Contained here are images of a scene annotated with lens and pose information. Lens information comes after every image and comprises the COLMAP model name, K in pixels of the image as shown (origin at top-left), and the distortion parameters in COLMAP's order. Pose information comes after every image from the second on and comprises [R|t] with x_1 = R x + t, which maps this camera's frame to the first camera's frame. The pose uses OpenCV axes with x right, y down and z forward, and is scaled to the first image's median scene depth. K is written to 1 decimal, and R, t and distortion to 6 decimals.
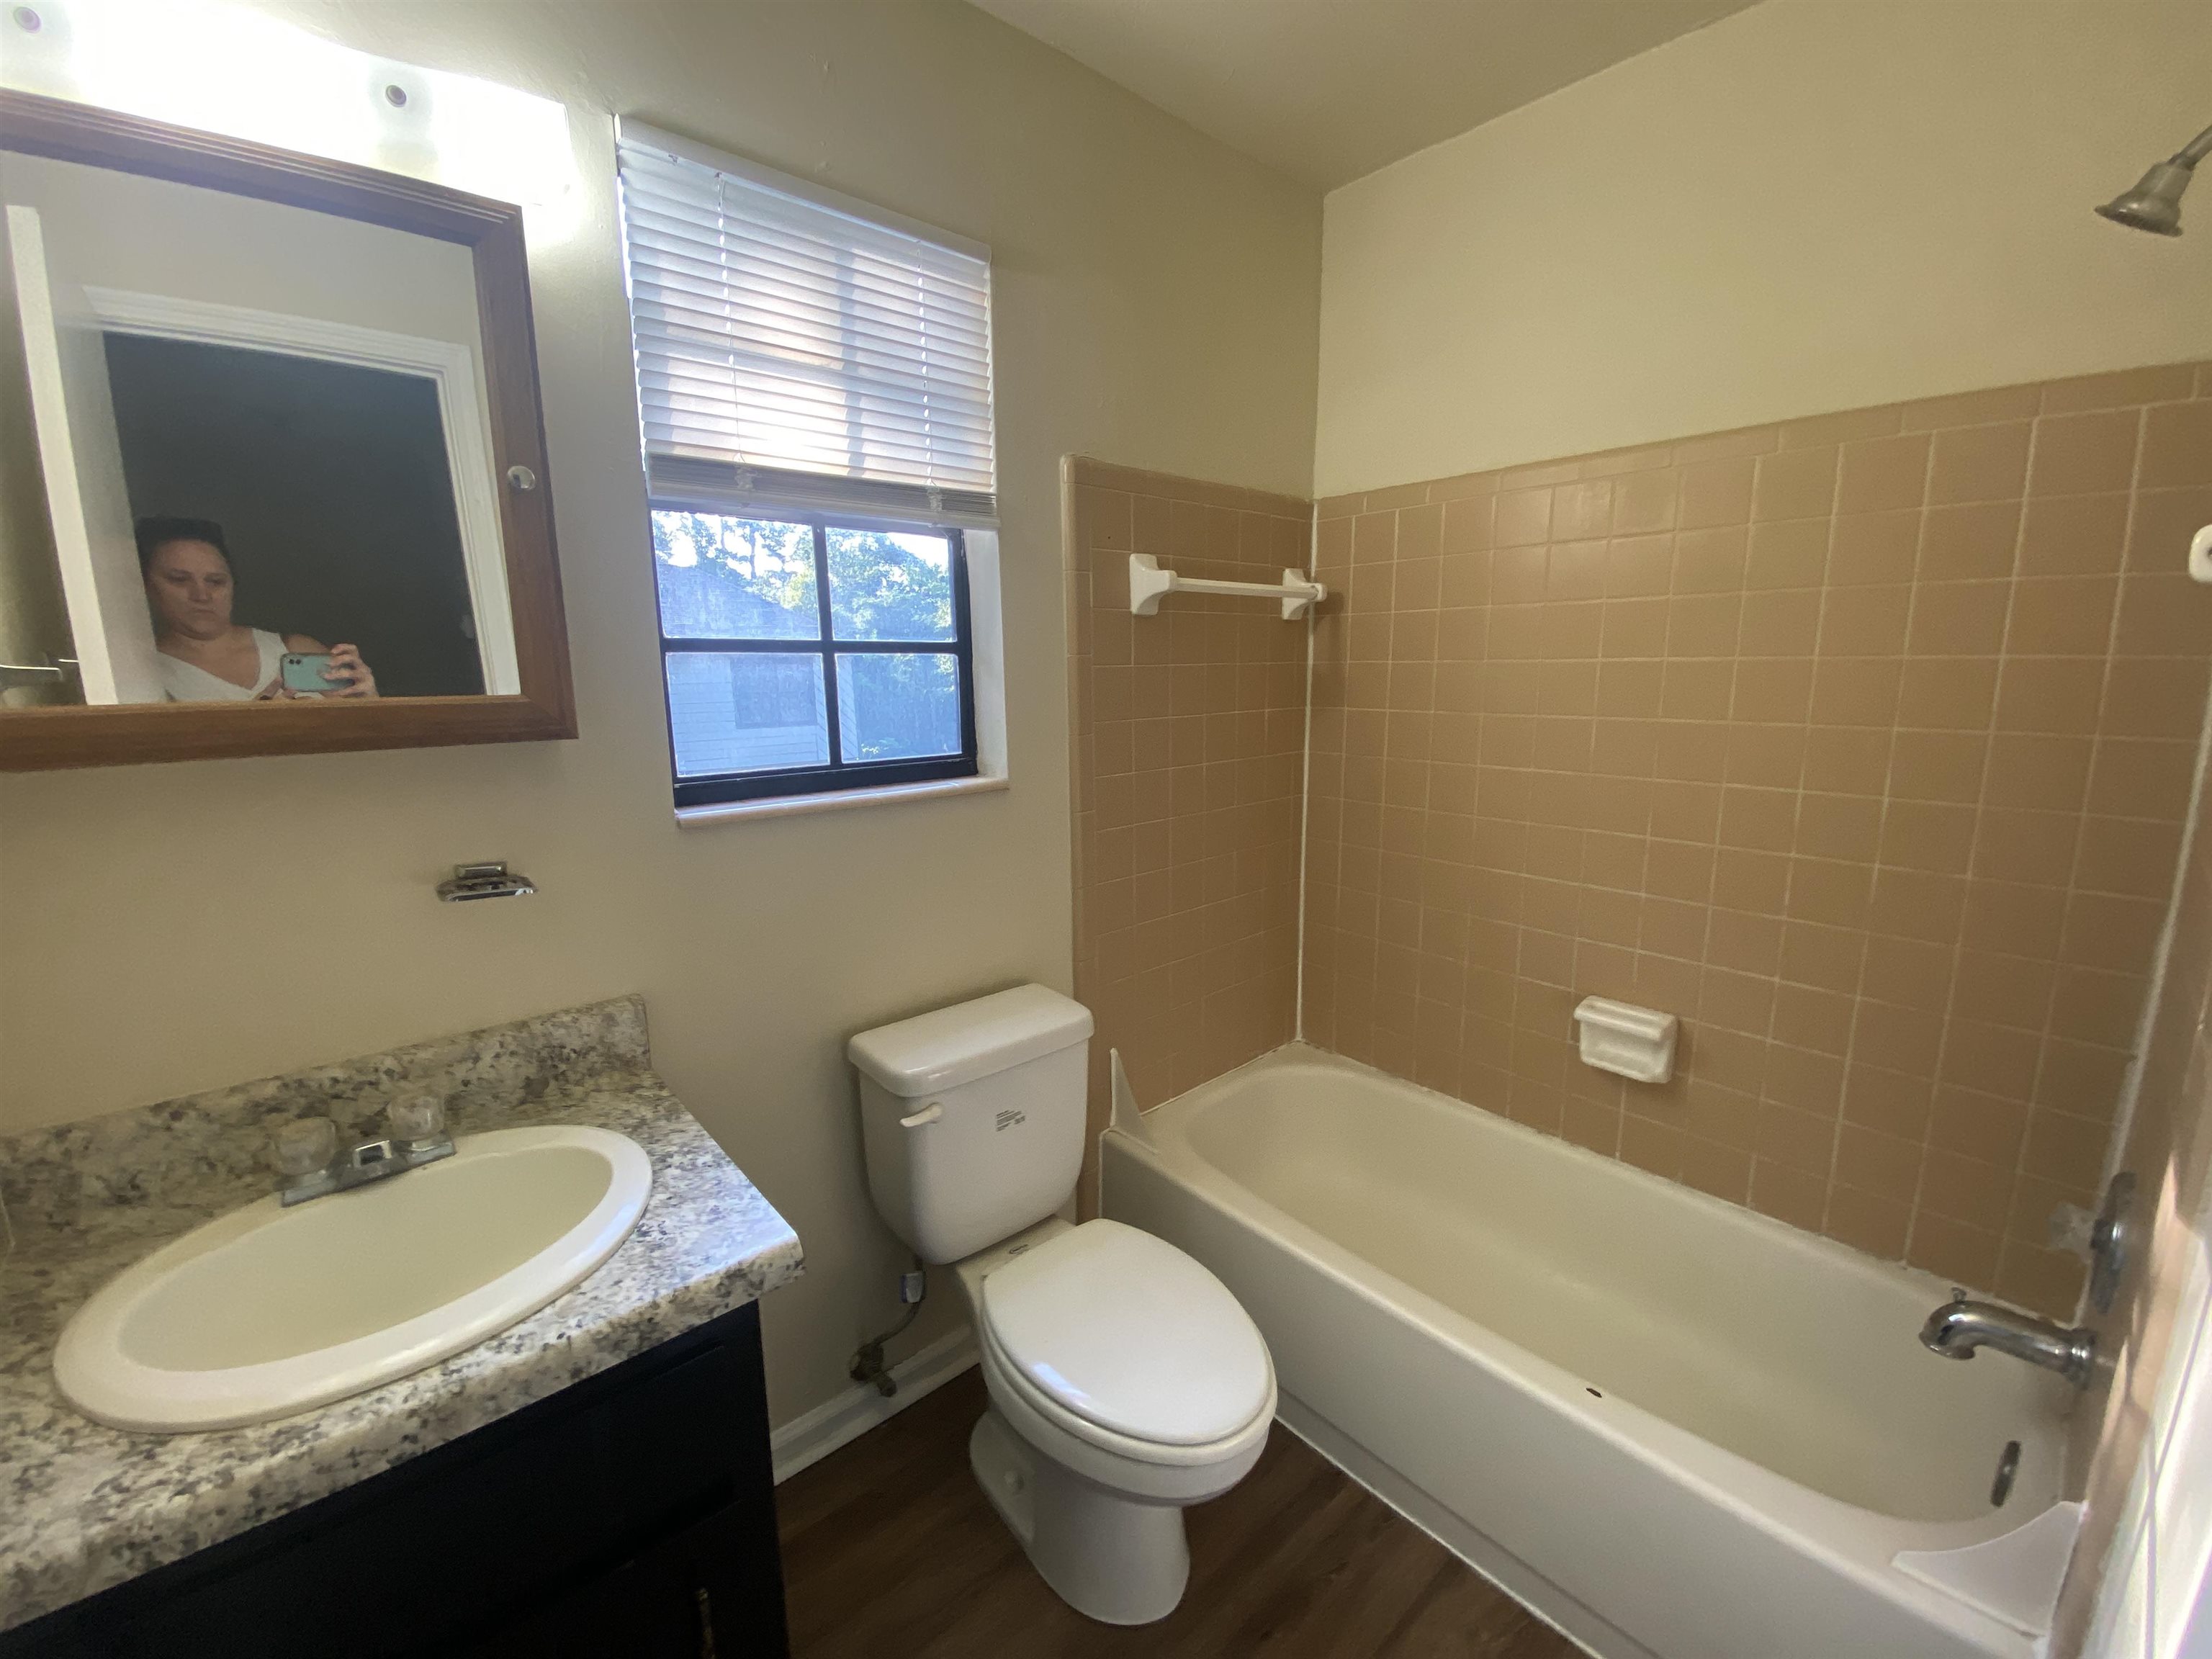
lens RADIAL K [[894.7, 0, 1097.8], [0, 894.7, 832.7], [0, 0, 1]] dist [0.015474, -0.017783]
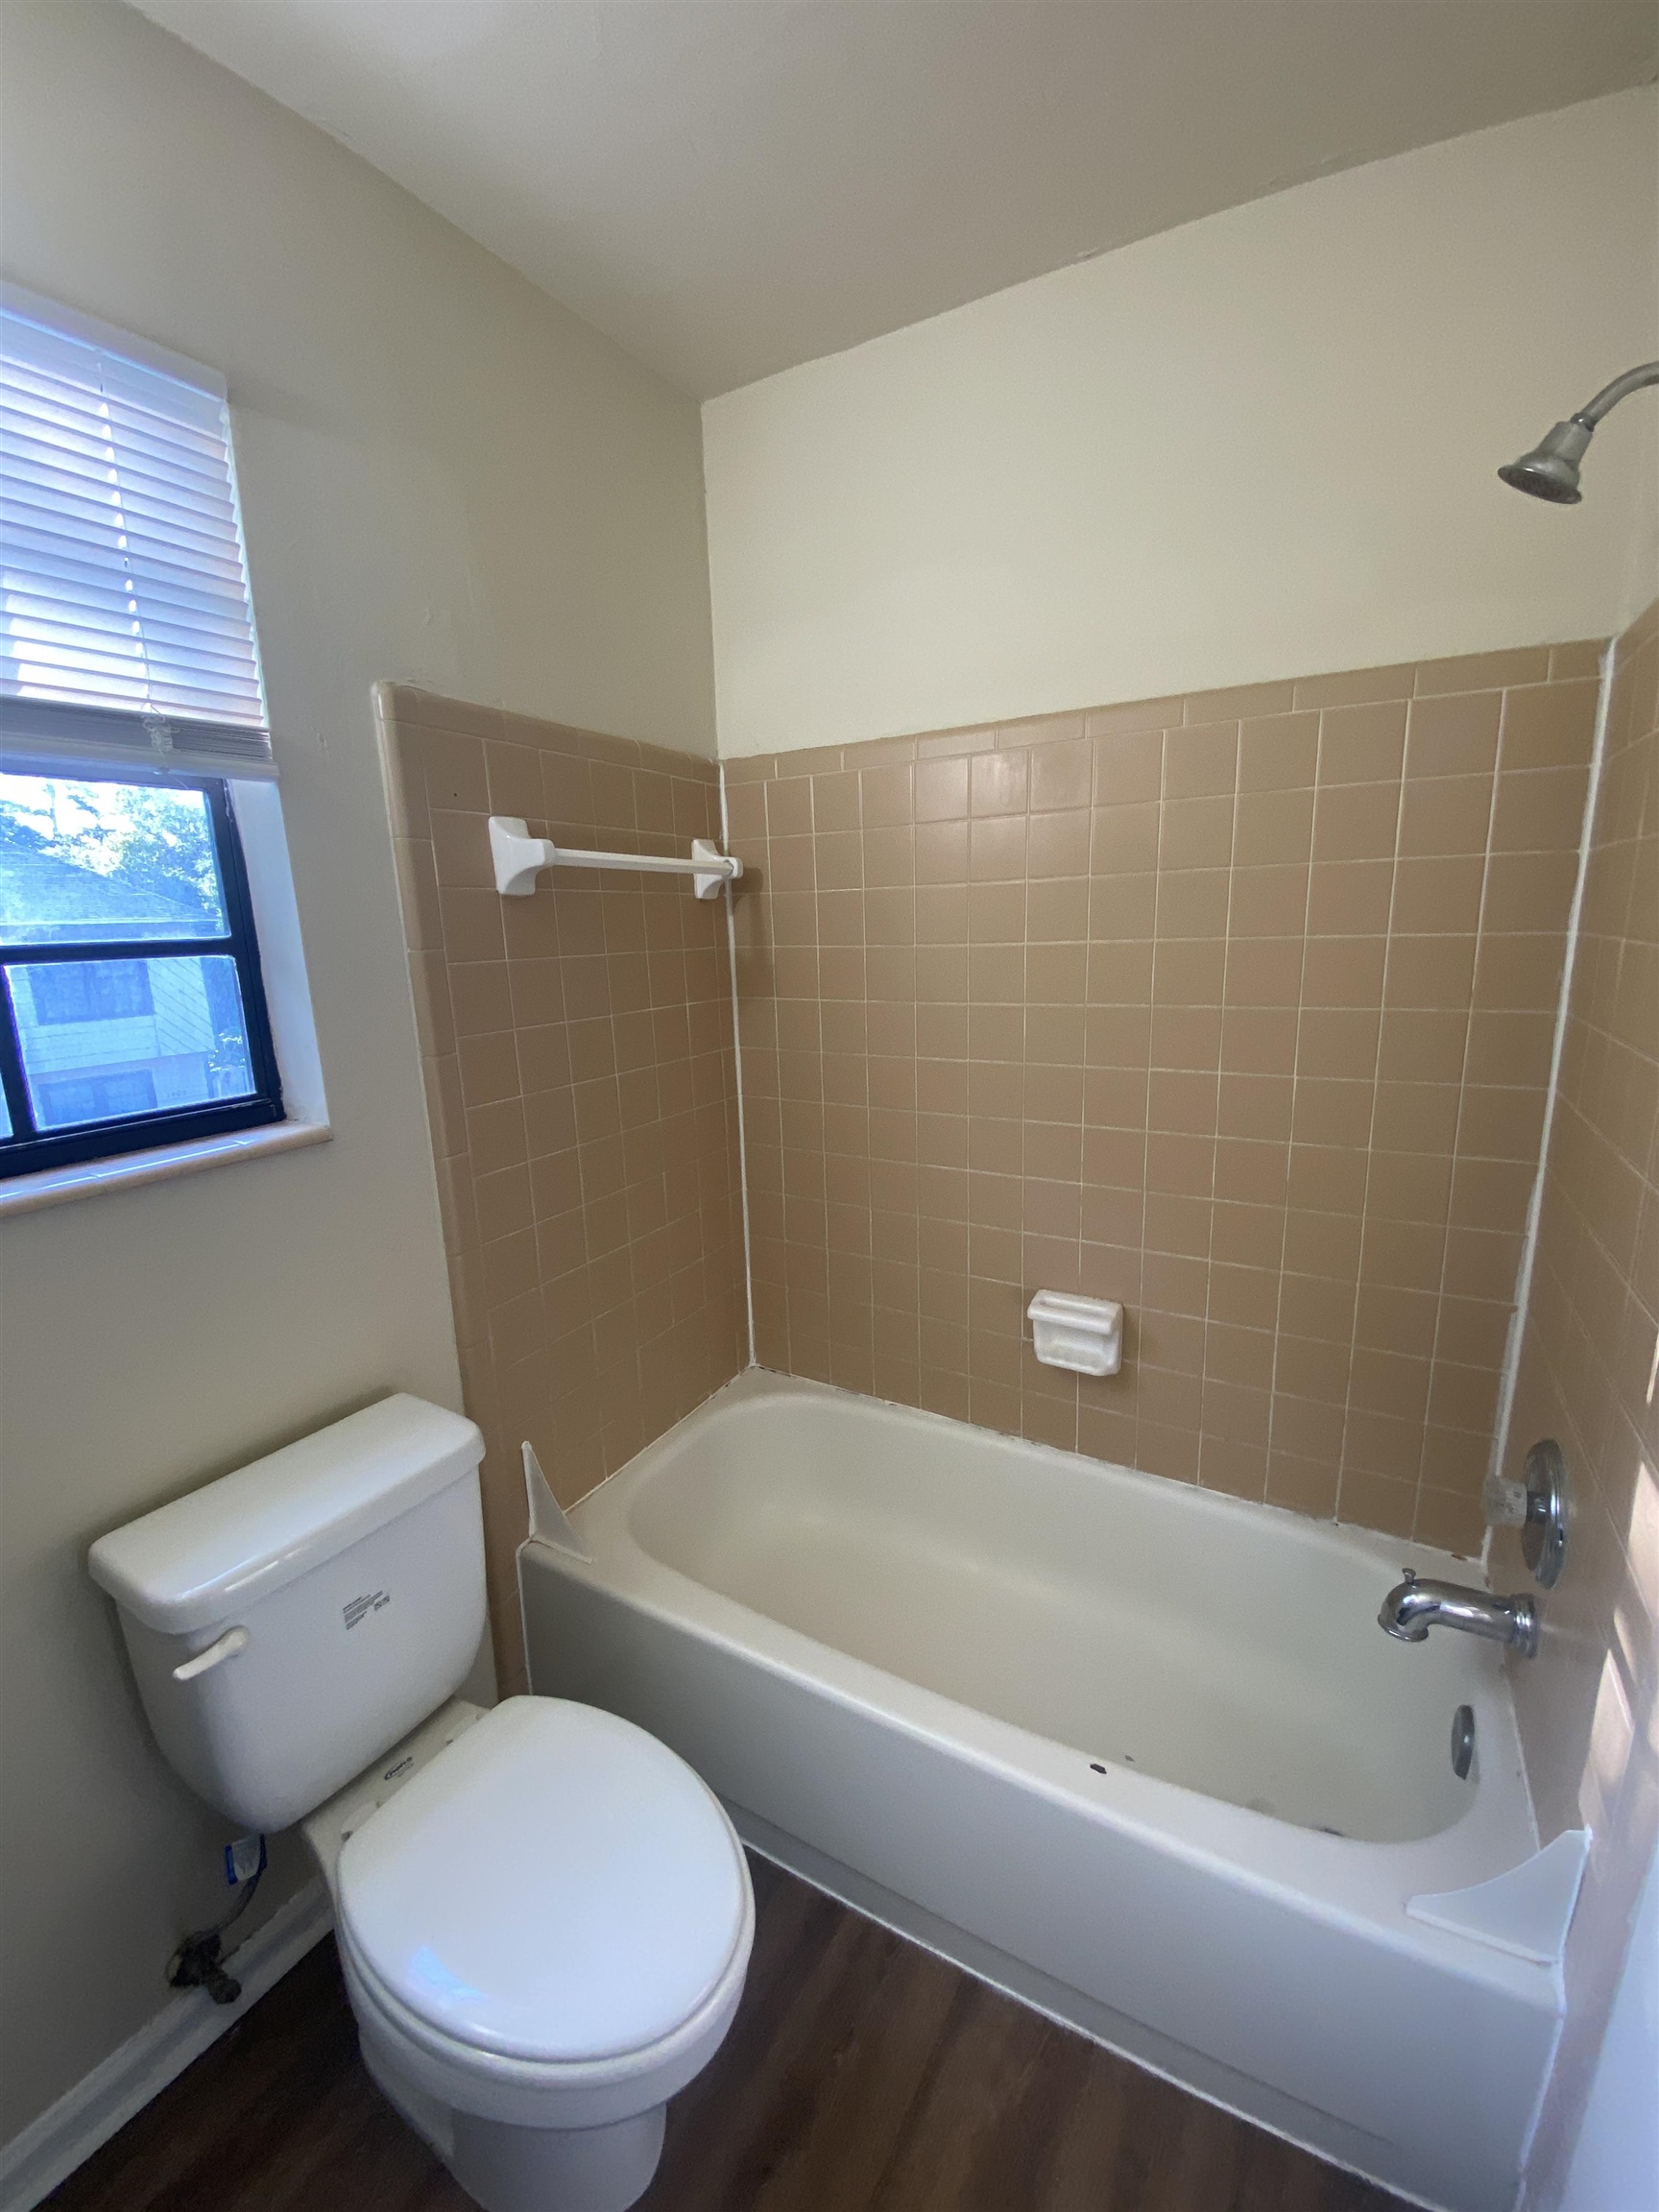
lens RADIAL K [[896.3, 0, 829.5], [0, 896.3, 1106.0], [0, 0, 1]] dist [0.016927, -0.019739]
pose [[0.946131, -0.080474, 0.313623, 0.061119], [0.077678, 0.996748, 0.021422, -0.066842], [-0.314327, 0.004094, 0.949306, 0.197998]]
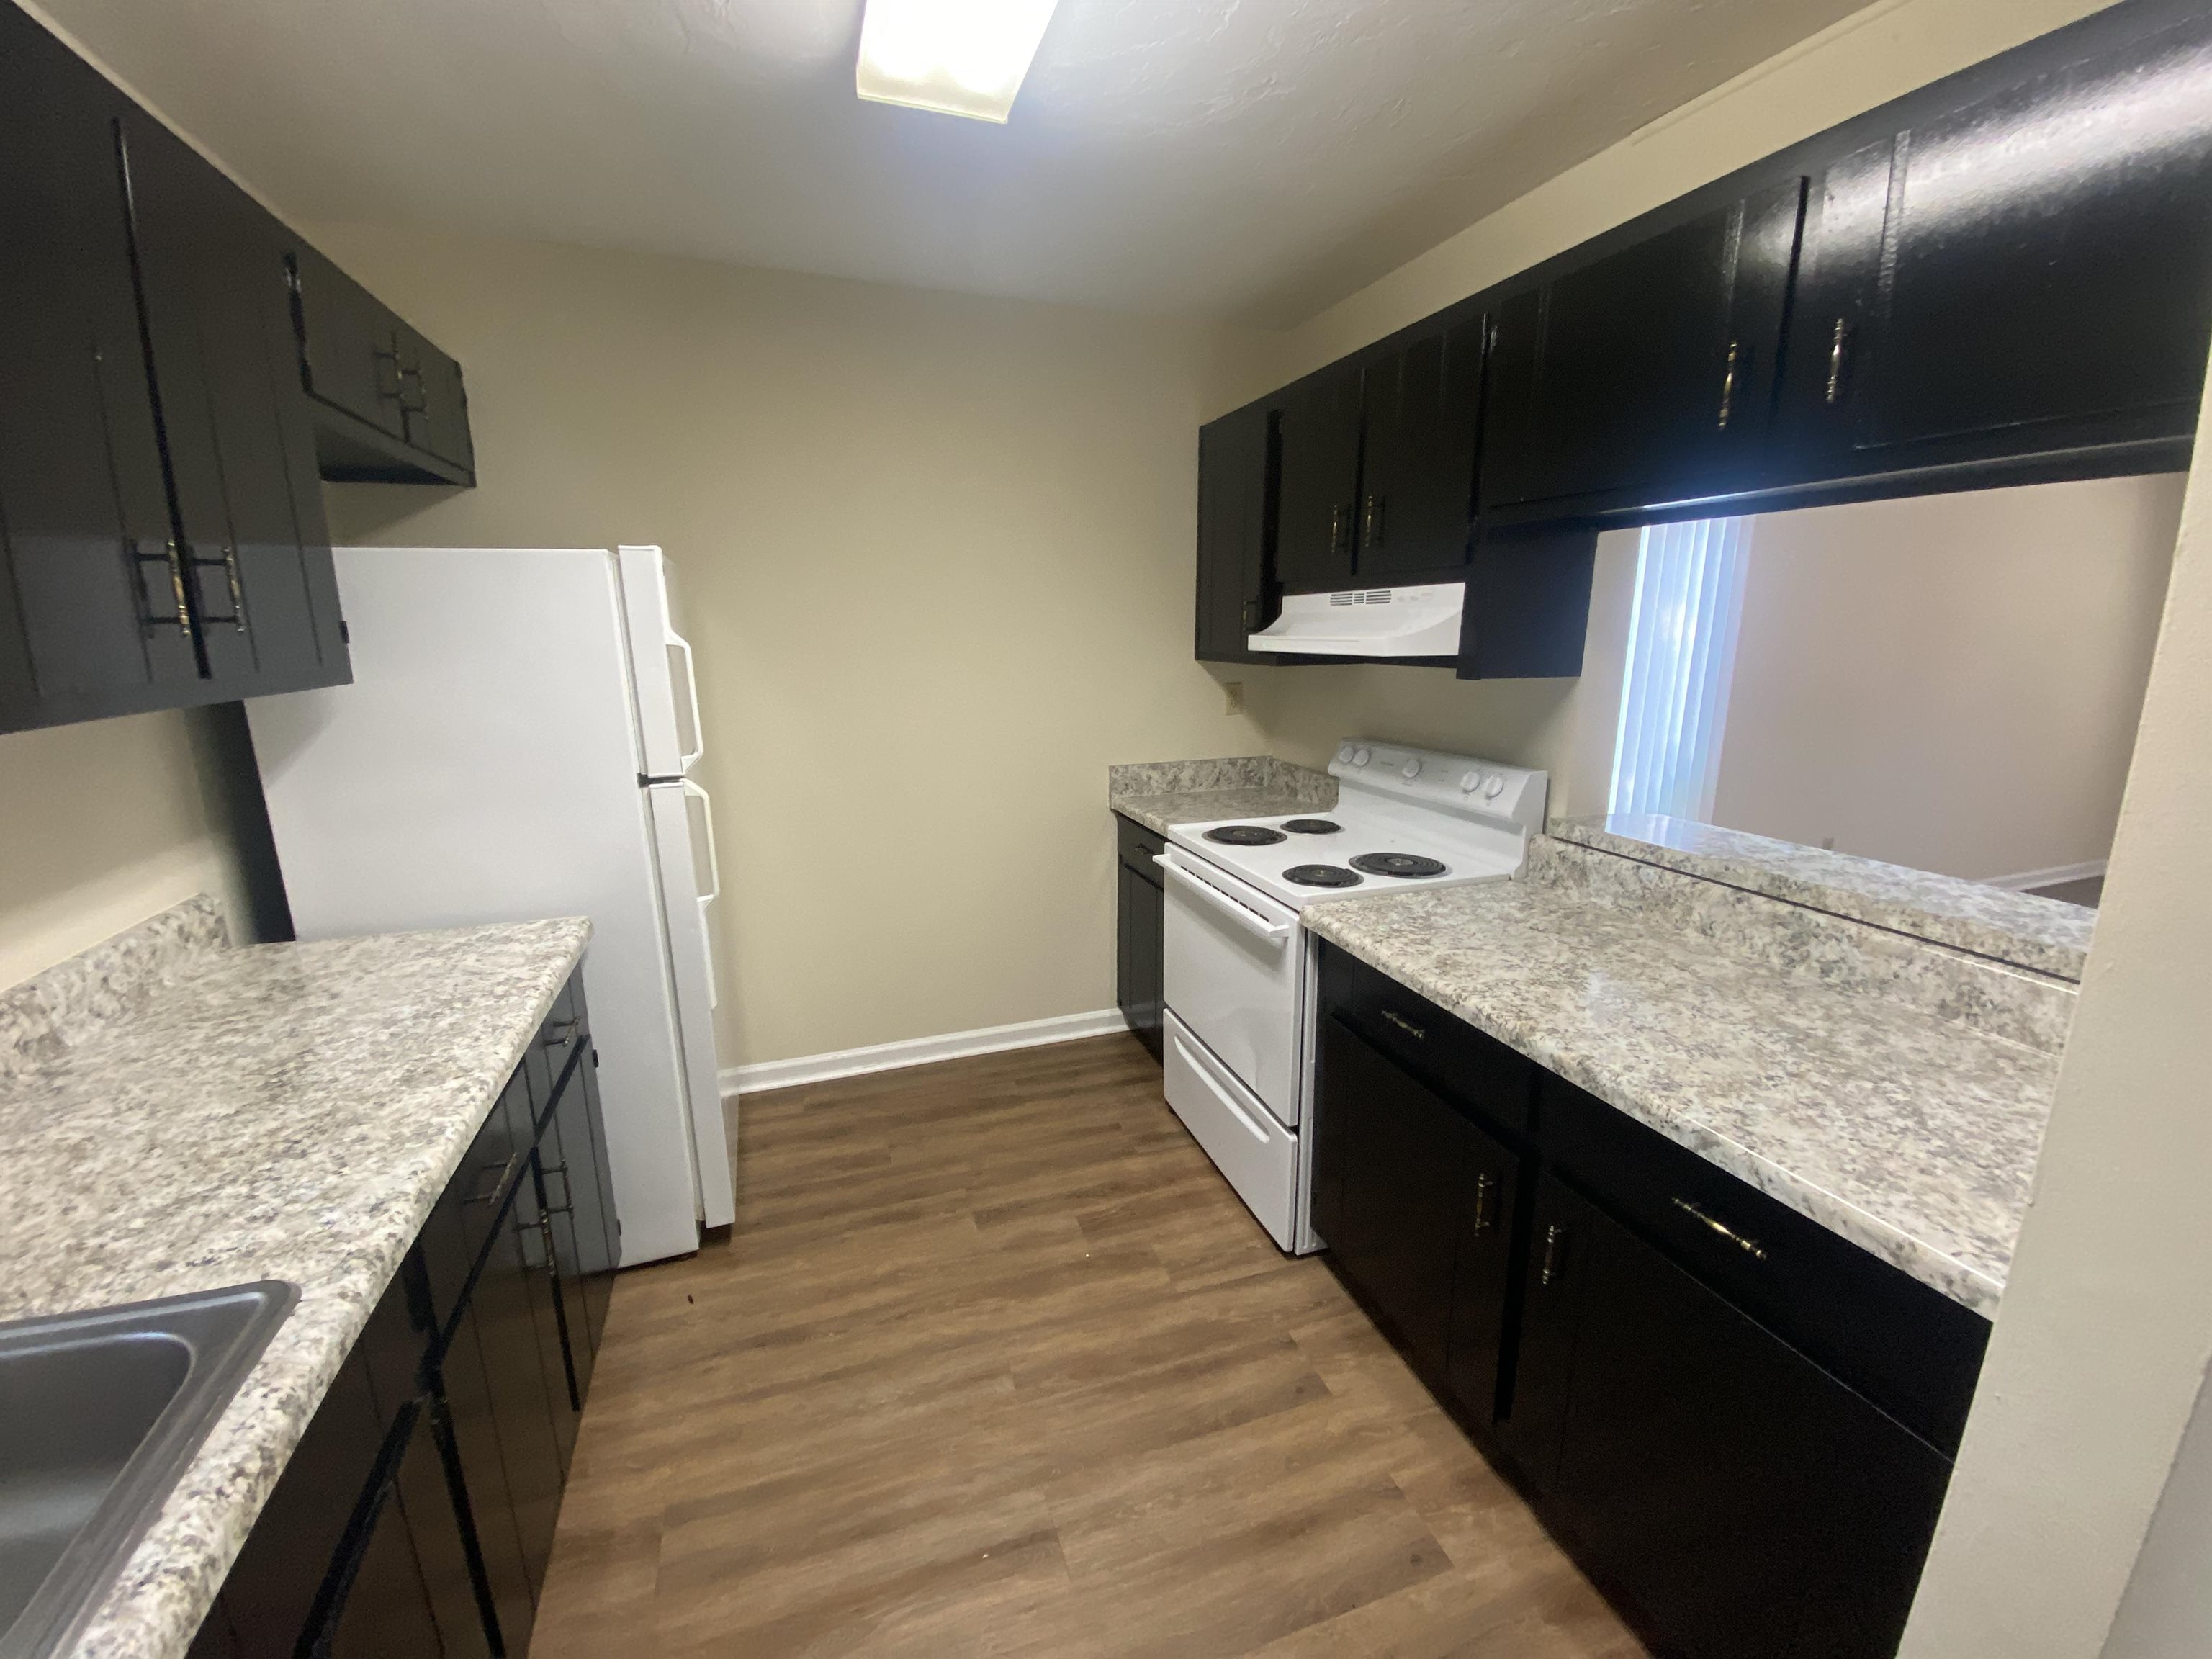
lens RADIAL K [[896.3, 0, 1106.0], [0, 896.3, 829.5], [0, 0, 1]] dist [0.016927, -0.019739]
pose [[-0.388008, 0.216916, -0.895766, 0.598832], [-0.157164, 0.942103, 0.296213, -0.079733], [0.908157, 0.255715, -0.331452, 0.292584]]
